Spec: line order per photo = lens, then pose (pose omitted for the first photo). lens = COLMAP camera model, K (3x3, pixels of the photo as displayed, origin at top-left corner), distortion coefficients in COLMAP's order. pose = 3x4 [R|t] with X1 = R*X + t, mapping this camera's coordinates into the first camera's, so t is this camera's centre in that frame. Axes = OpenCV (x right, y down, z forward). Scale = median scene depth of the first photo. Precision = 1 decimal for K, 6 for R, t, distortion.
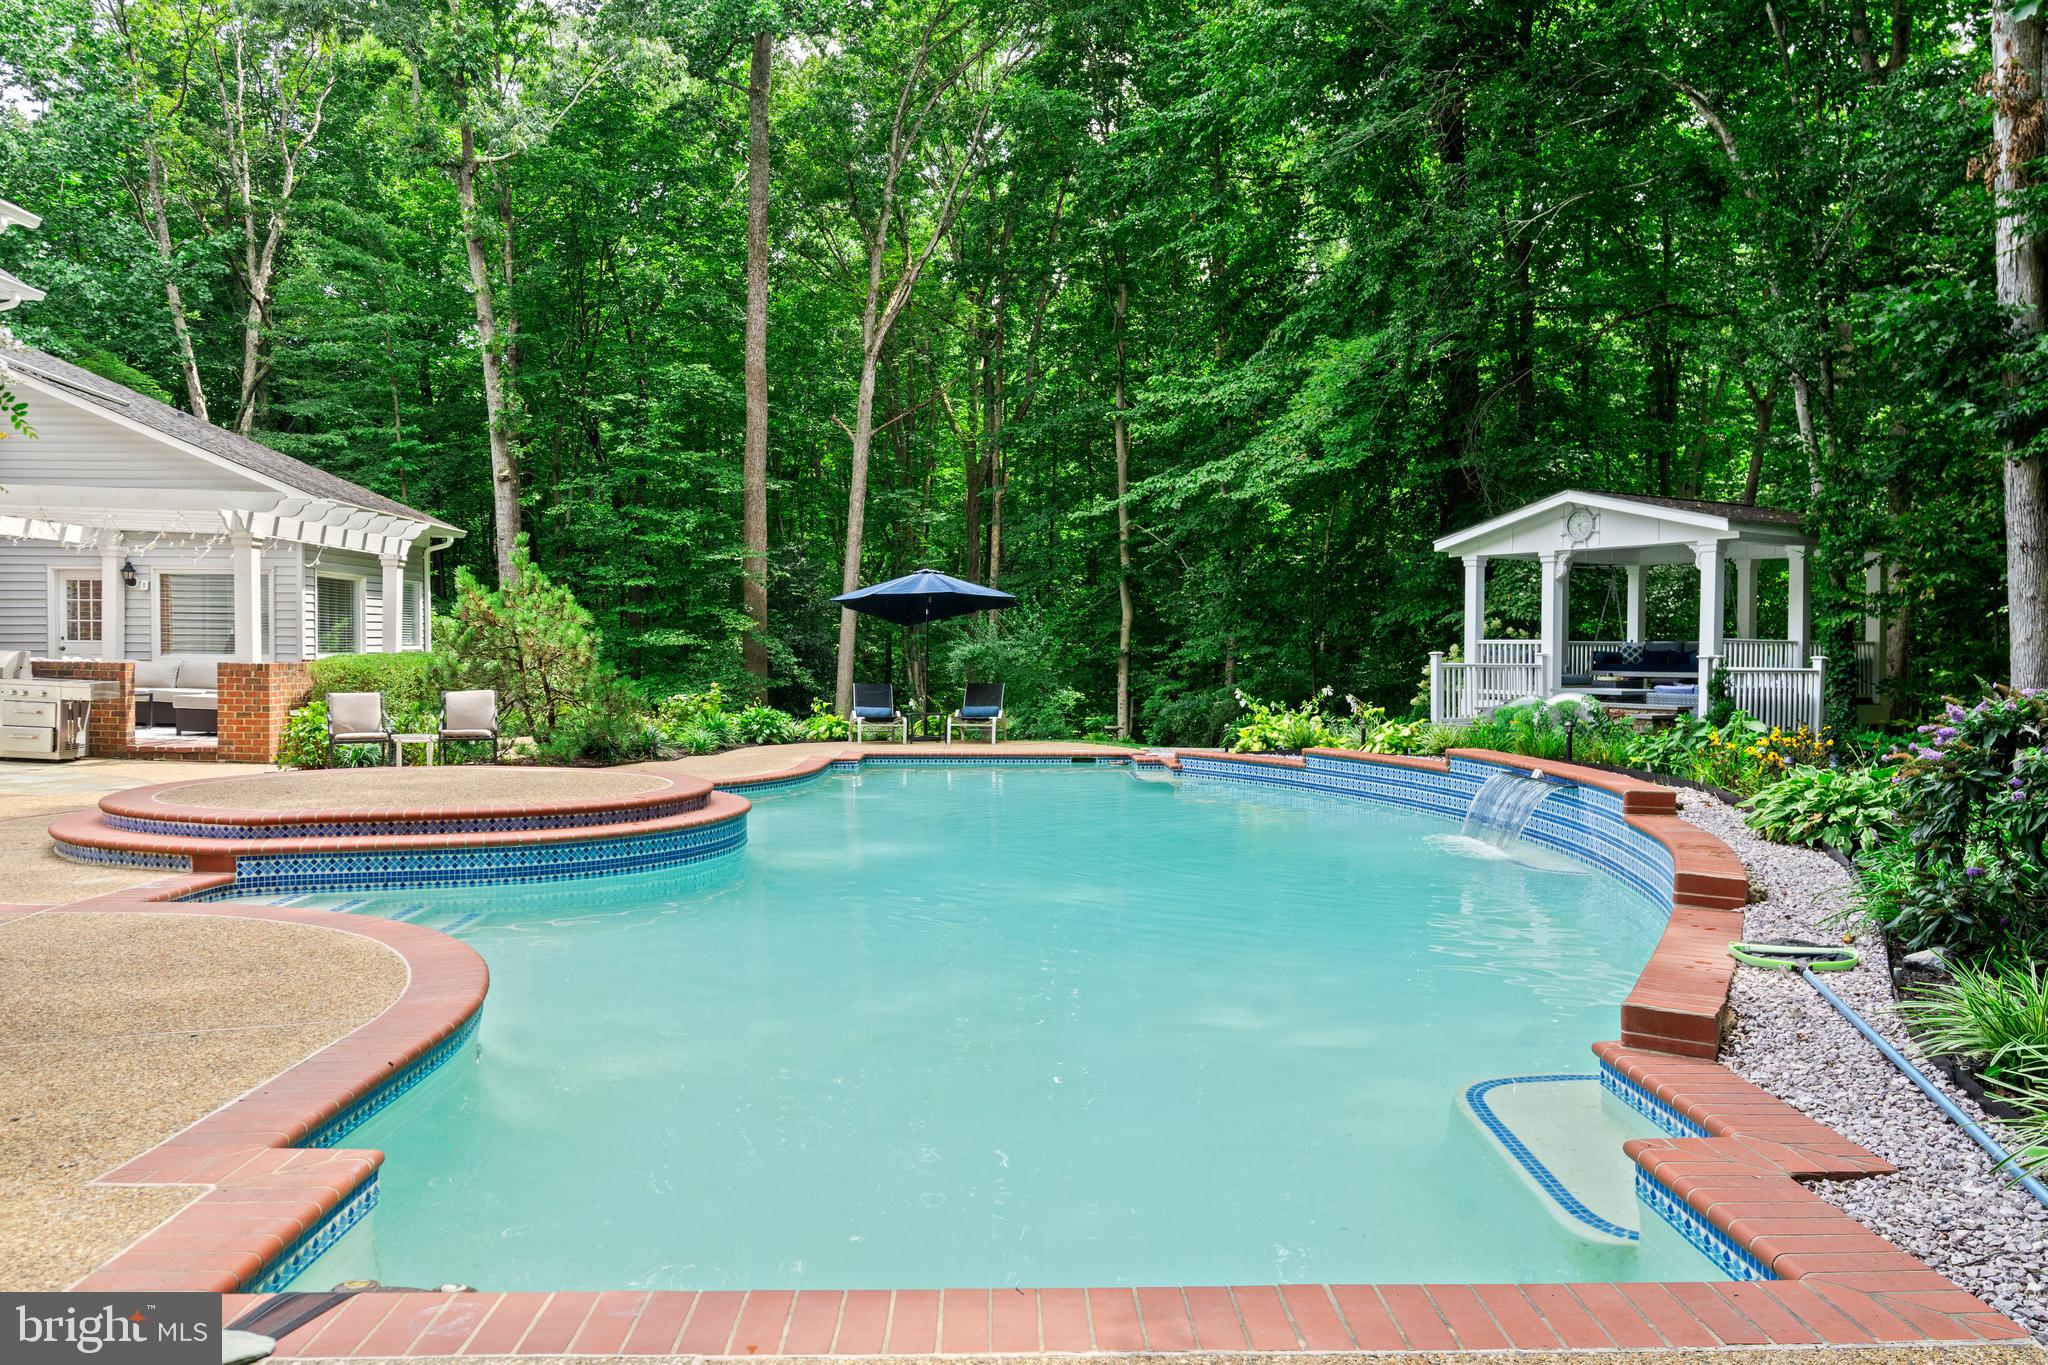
lens RADIAL K [[1489.7, 0, 1020.8], [0, 1489.7, 685.5], [0, 0, 1]] dist [-0.001240, 0.000774]
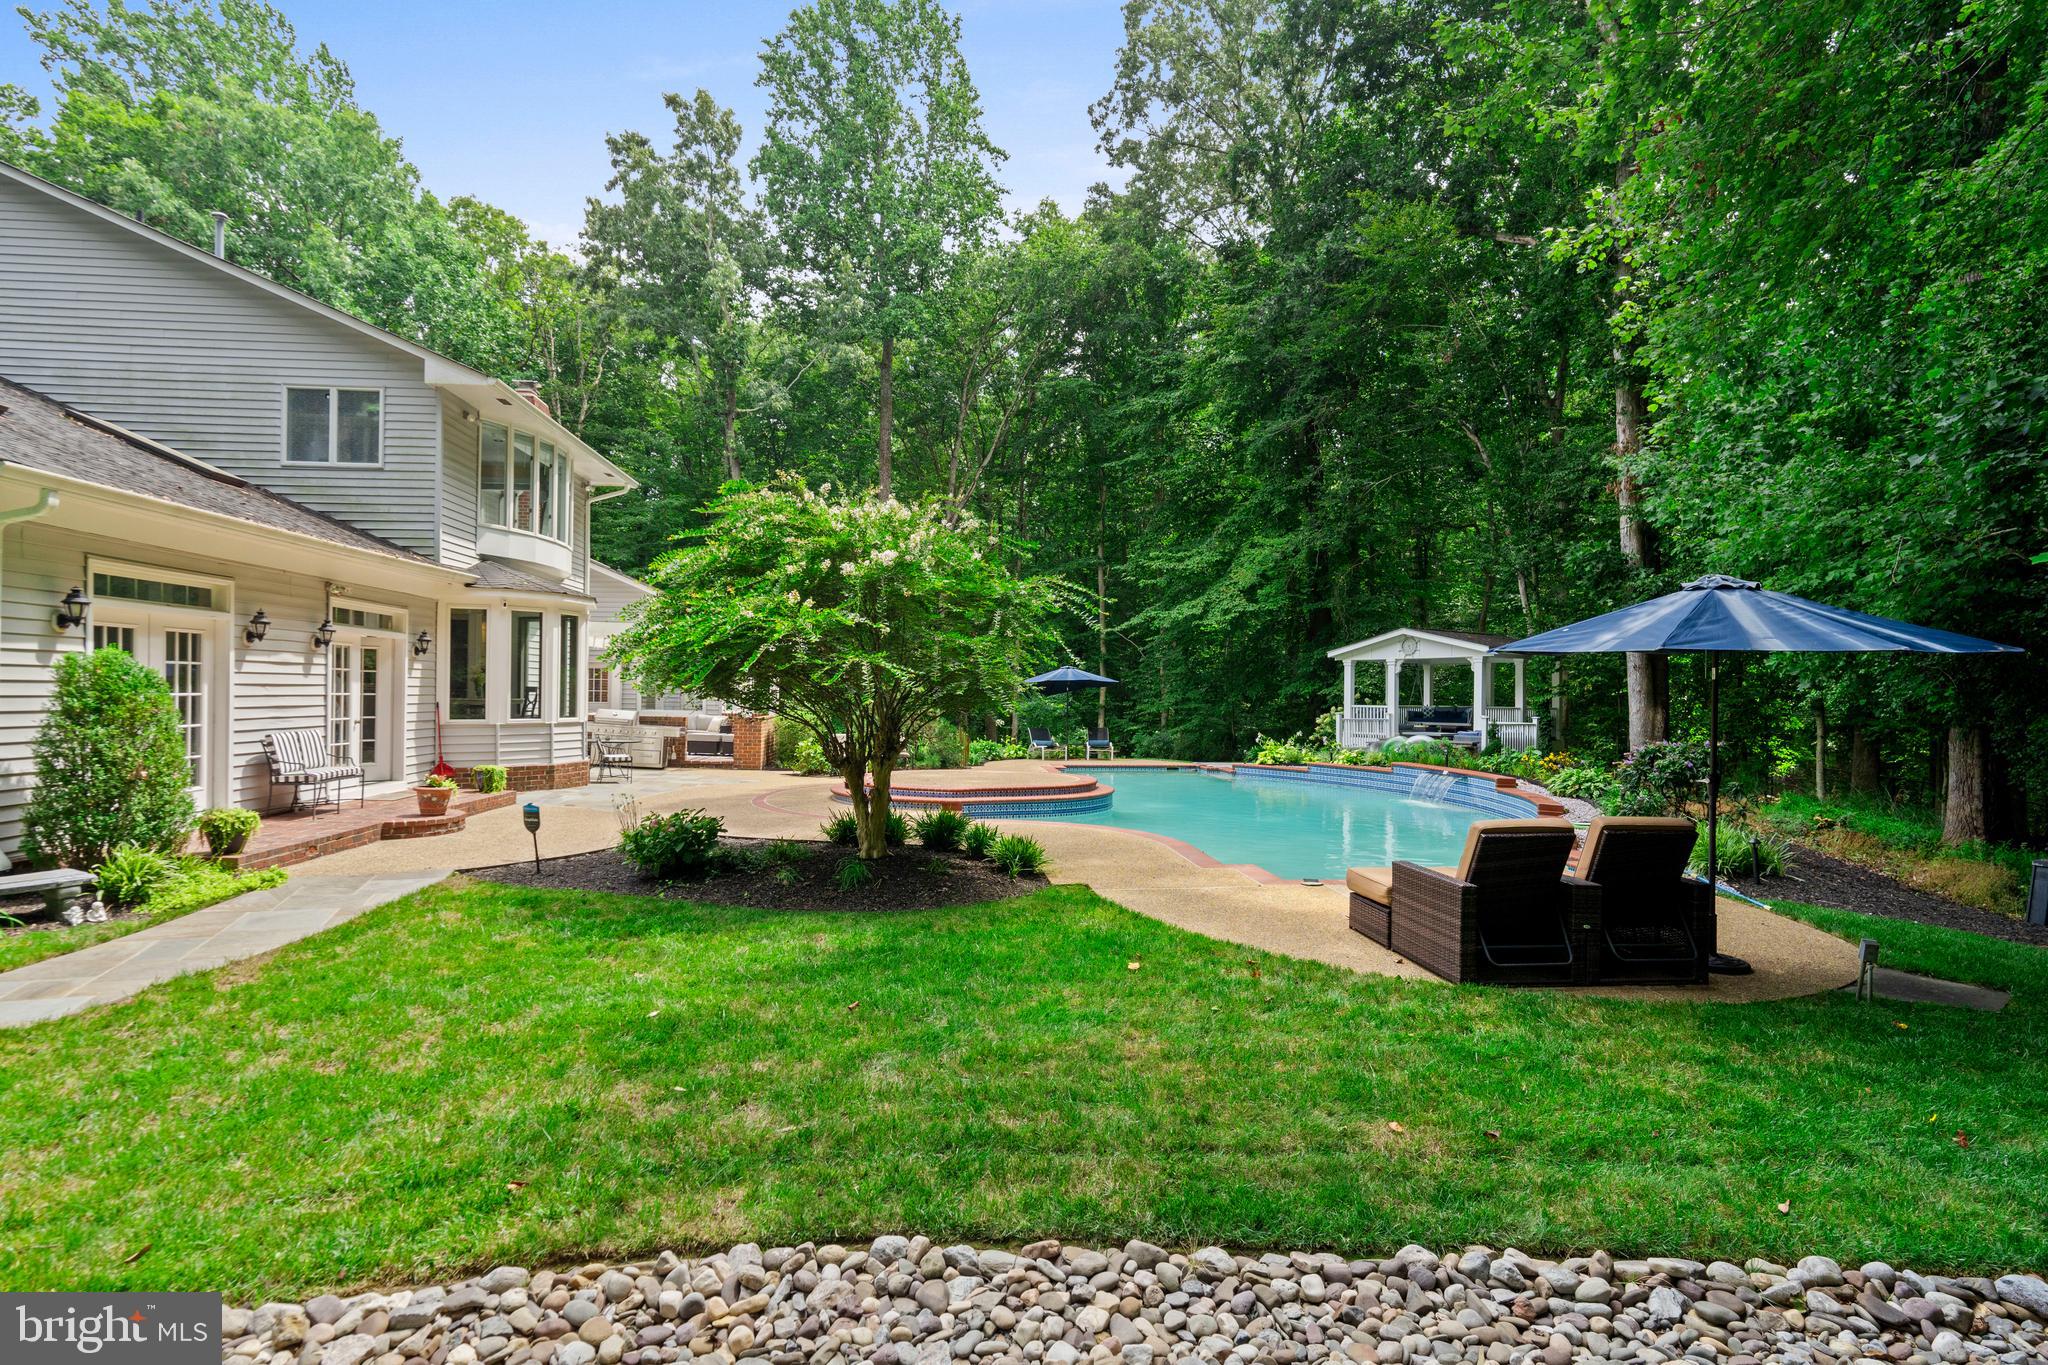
lens RADIAL K [[1056.1, 0, 1017.3], [0, 1056.1, 676.2], [0, 0, 1]] dist [0.001877, 0.001925]
pose [[0.996774, 0.007499, 0.079910, -0.245922], [-0.004093, 0.999080, -0.042701, -0.009827], [-0.080157, 0.042236, 0.995887, -0.324854]]
